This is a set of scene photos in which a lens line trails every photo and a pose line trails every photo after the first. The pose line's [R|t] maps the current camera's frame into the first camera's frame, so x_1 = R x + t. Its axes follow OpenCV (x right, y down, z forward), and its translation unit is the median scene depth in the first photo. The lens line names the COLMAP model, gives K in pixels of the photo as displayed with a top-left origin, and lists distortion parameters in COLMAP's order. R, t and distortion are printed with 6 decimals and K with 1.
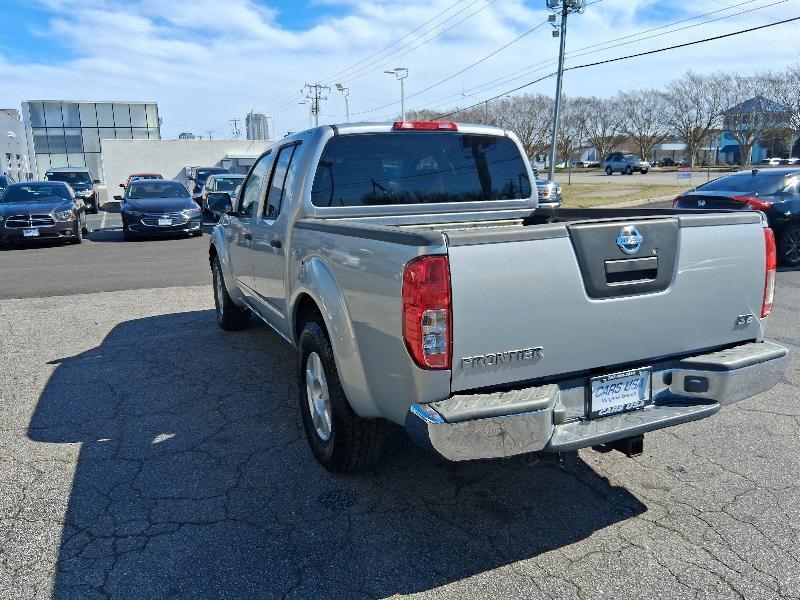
lens RADIAL K [[606.5, 0, 403.4], [0, 606.5, 301.8], [0, 0, 1]] dist [0.101083, -0.170197]
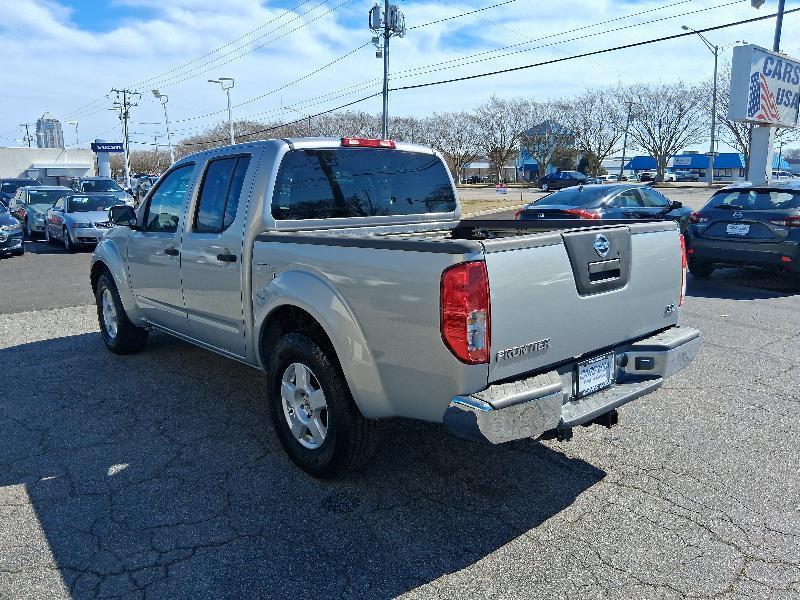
lens RADIAL K [[606.5, 0, 403.4], [0, 606.5, 301.8], [0, 0, 1]] dist [0.101083, -0.170197]
pose [[0.959531, -0.045412, 0.277919, -0.248285], [0.051296, 0.998586, -0.013934, 0.004348], [-0.276893, 0.027627, 0.960504, -0.025272]]
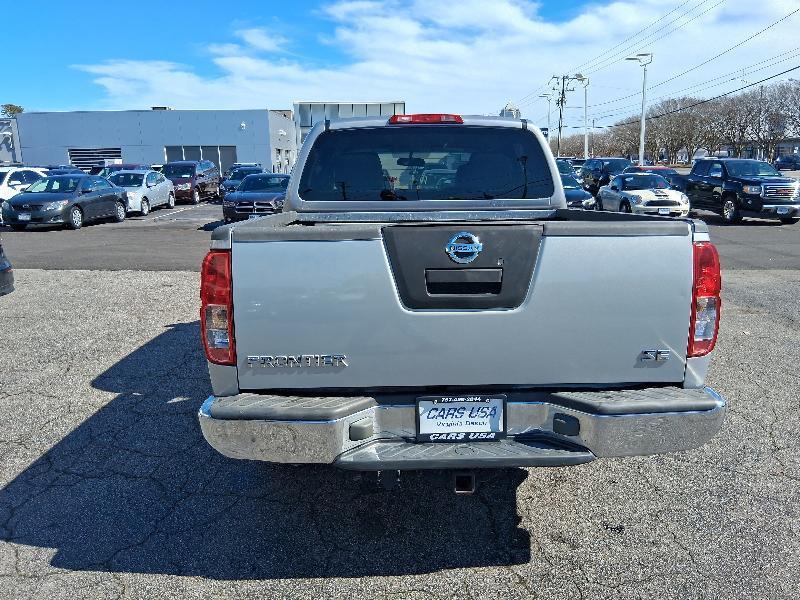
lens RADIAL K [[606.5, 0, 403.4], [0, 606.5, 301.8], [0, 0, 1]] dist [0.101083, -0.170197]
pose [[0.923227, 0.089735, -0.373631, 0.455444], [-0.086419, 0.995929, 0.025656, -0.027664], [0.374412, 0.008603, 0.927222, 0.115305]]
